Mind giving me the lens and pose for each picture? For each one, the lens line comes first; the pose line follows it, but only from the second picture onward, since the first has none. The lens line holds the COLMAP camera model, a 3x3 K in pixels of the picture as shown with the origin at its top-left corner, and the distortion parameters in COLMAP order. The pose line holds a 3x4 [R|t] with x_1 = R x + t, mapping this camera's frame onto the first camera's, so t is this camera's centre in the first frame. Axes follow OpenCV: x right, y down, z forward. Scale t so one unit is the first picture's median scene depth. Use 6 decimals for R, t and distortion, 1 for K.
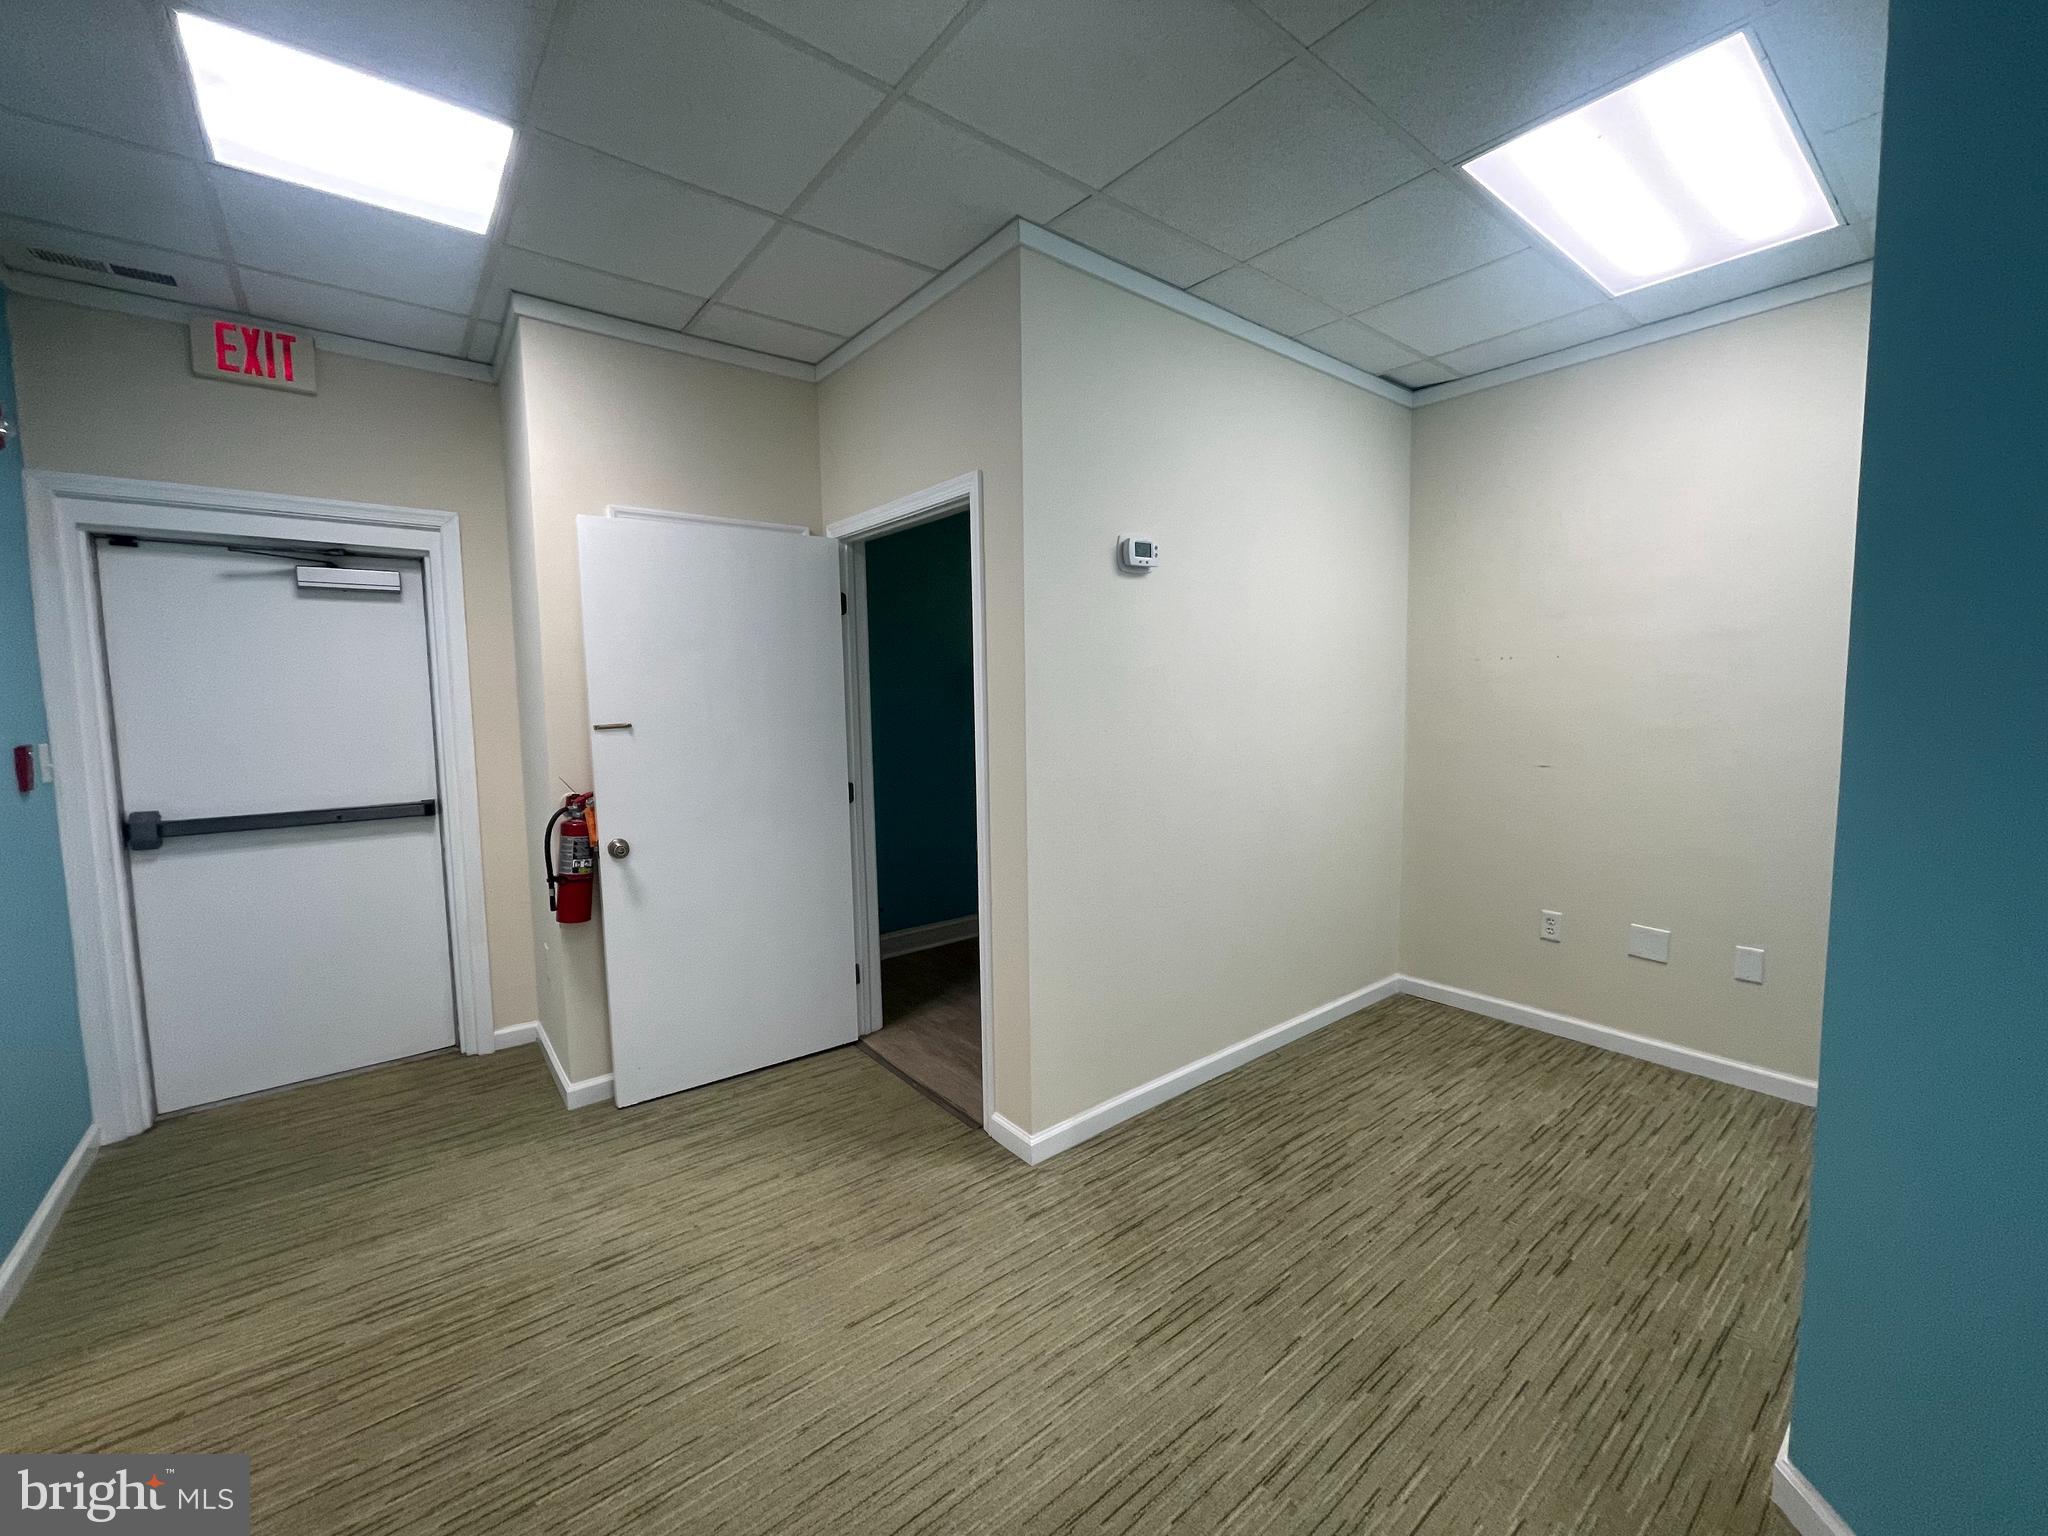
lens RADIAL K [[833.9, 0, 1031.8], [0, 833.9, 757.3], [0, 0, 1]] dist [-0.004011, 0.000614]
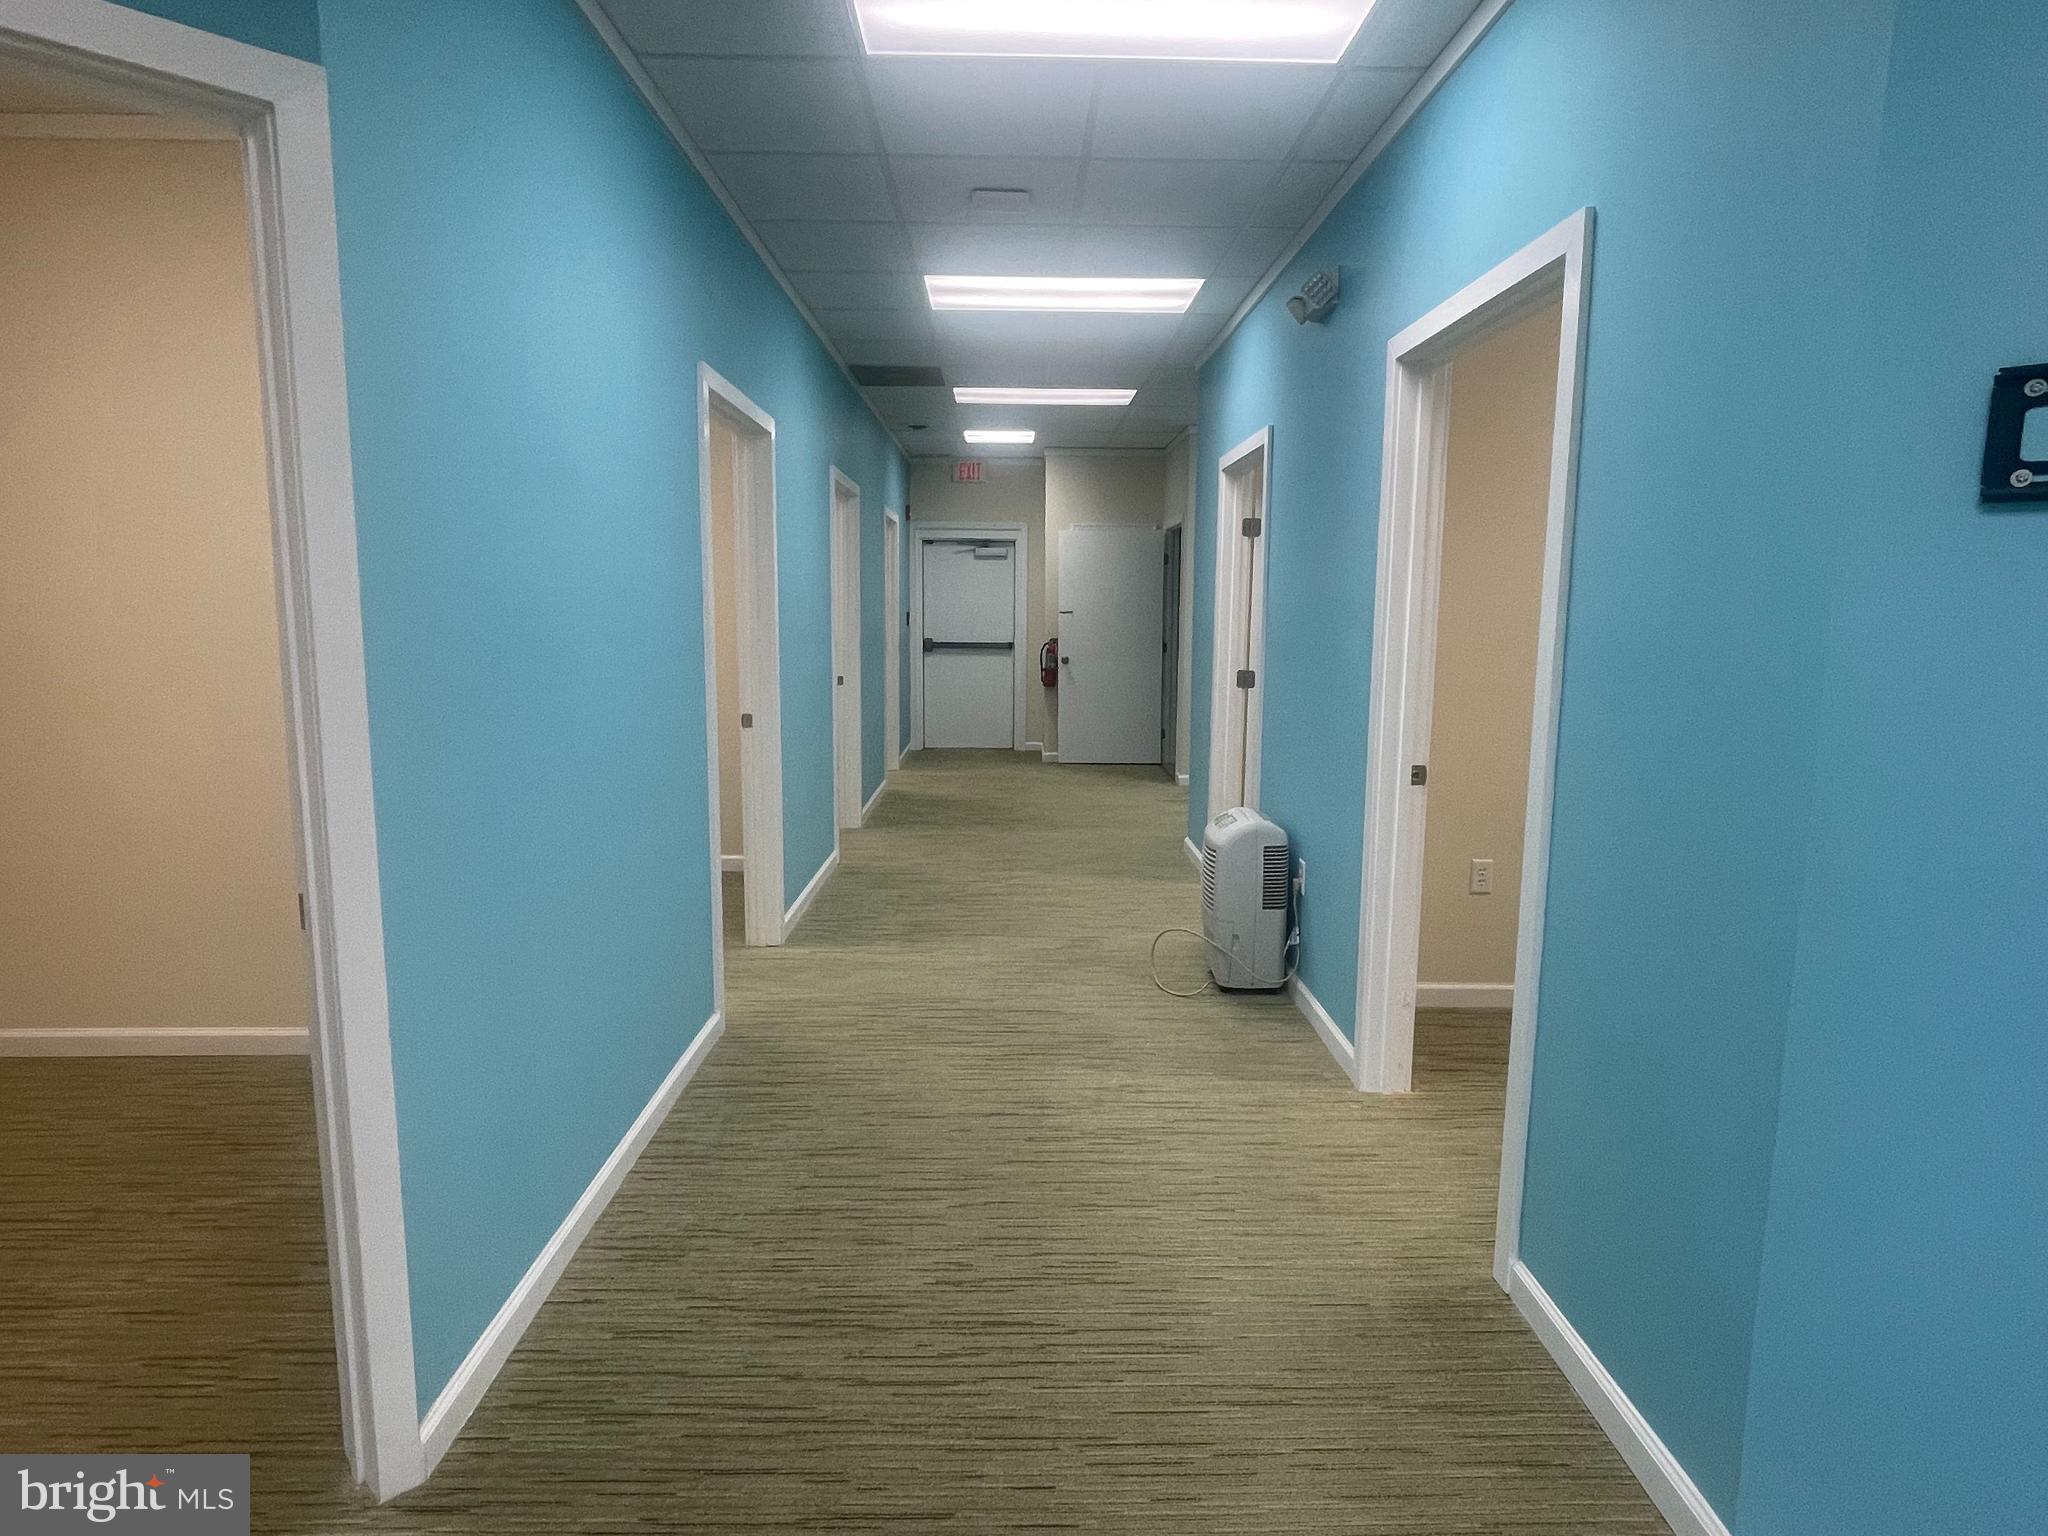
lens RADIAL K [[1133.7, 0, 1013.2], [0, 1133.7, 757.0], [0, 0, 1]] dist [-0.005224, 0.001559]
pose [[0.784433, 0.100462, -0.612023, 1.552014], [-0.069775, 0.994824, 0.073867, 0.161748], [0.616276, -0.015240, 0.787383, -1.858134]]
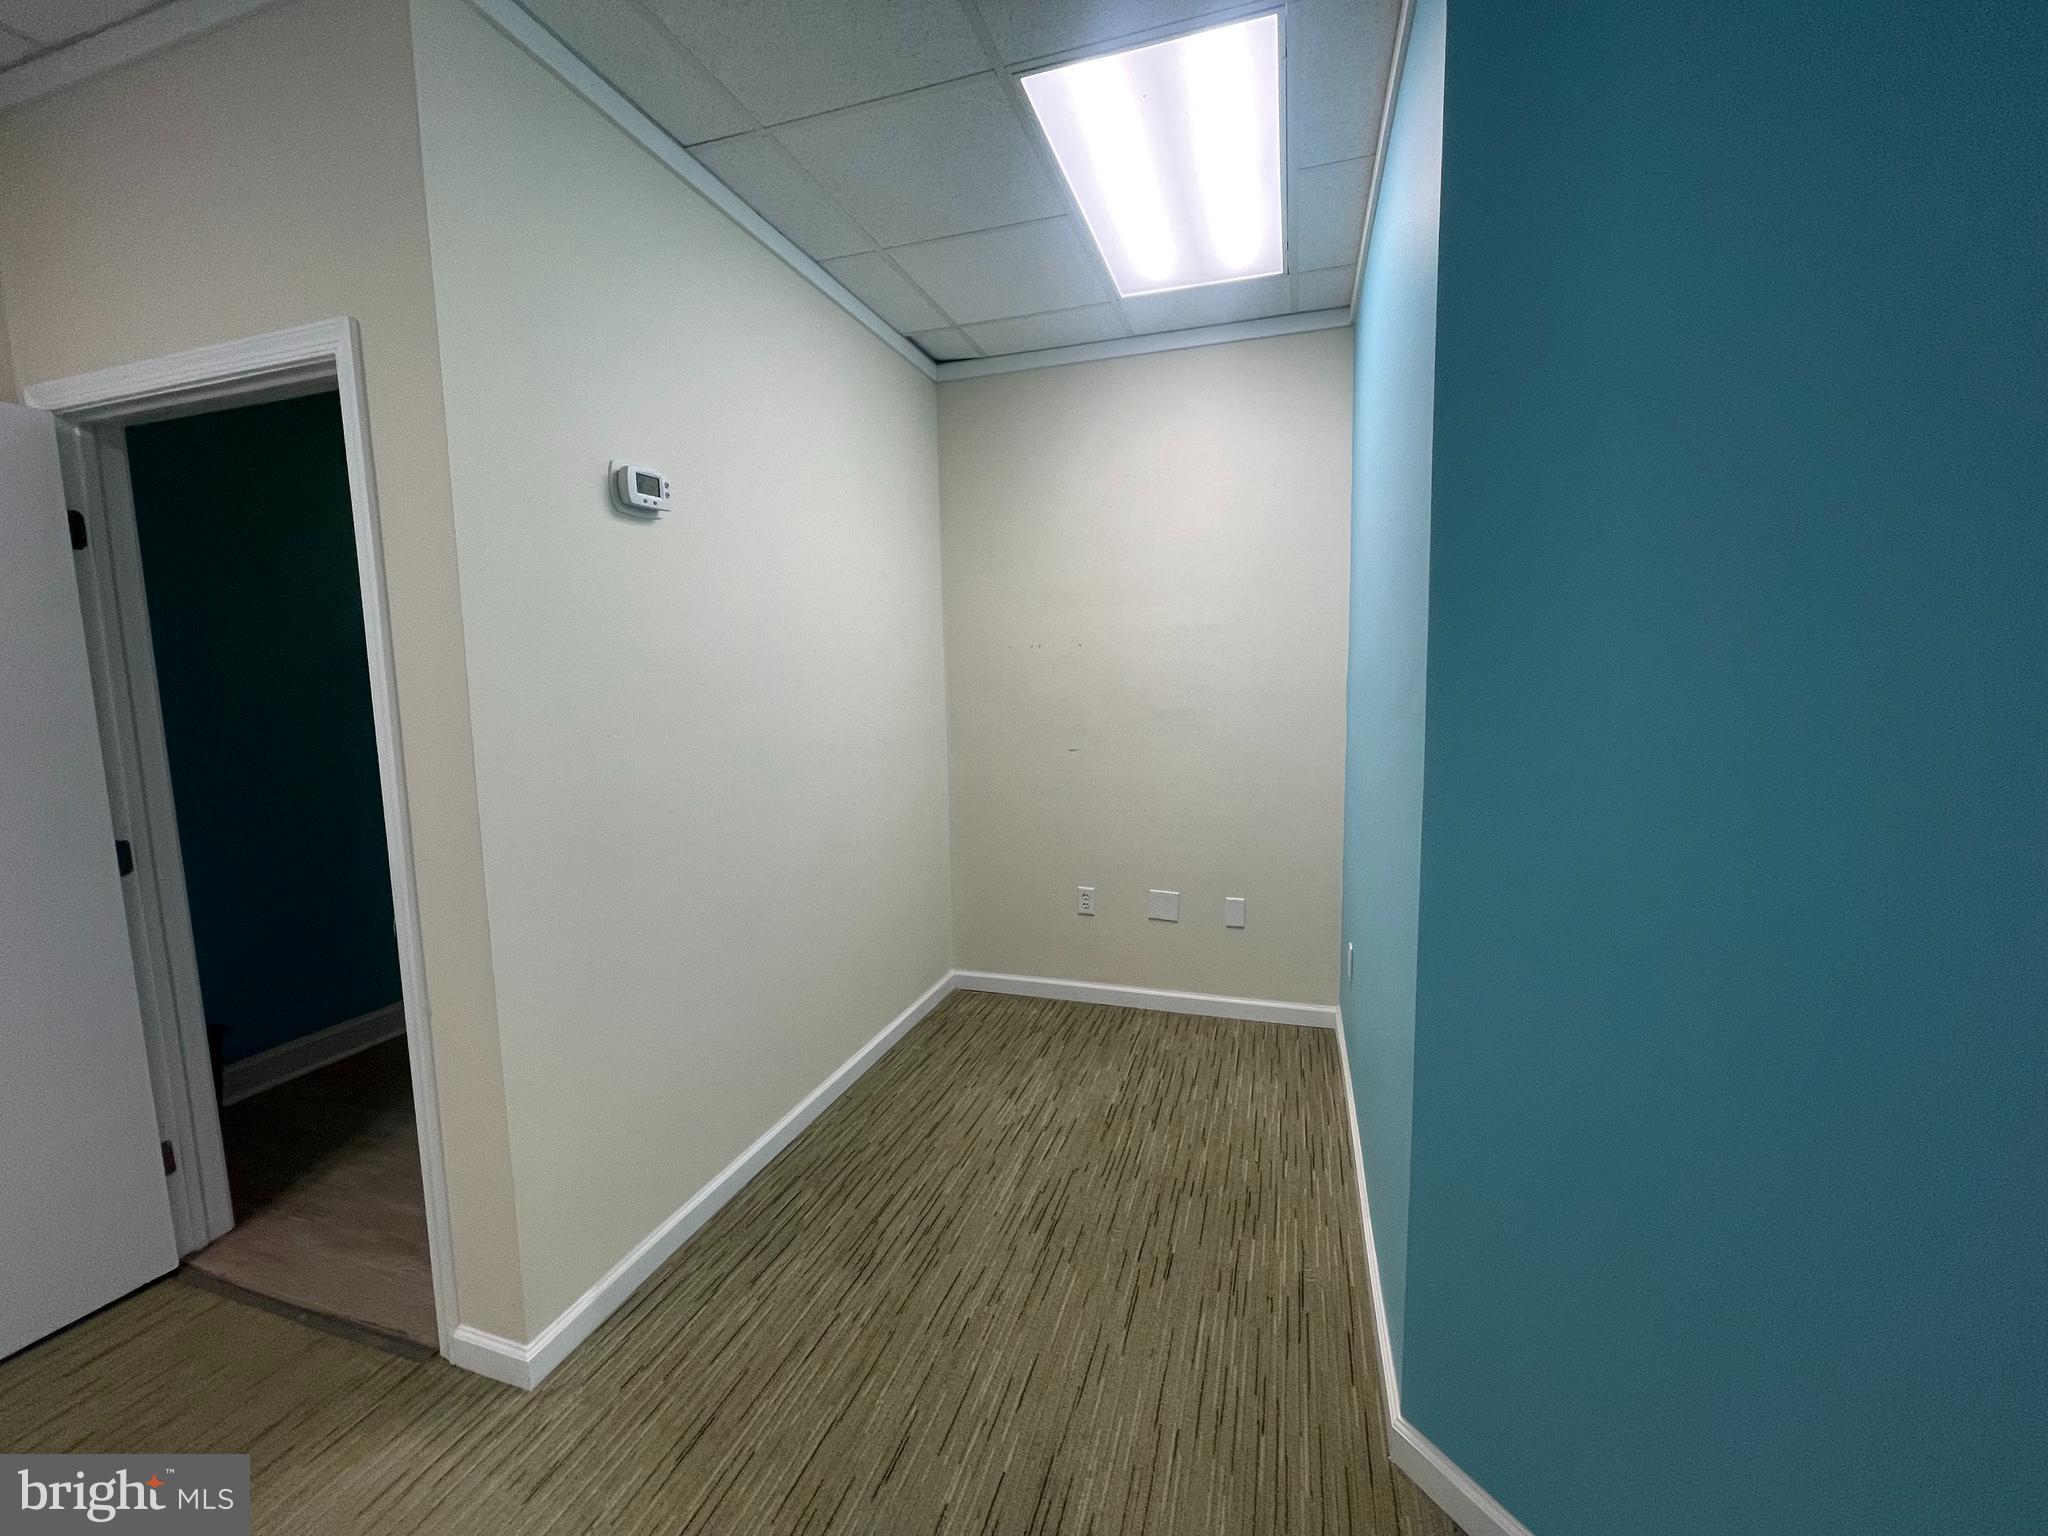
lens RADIAL K [[833.9, 0, 1026.4], [0, 833.9, 762.2], [0, 0, 1]] dist [-0.004011, 0.000614]
pose [[0.840344, -0.059605, 0.538766, 0.004418], [0.050197, 0.998222, 0.032141, -0.013653], [-0.539724, 0.000034, 0.841842, 0.202397]]
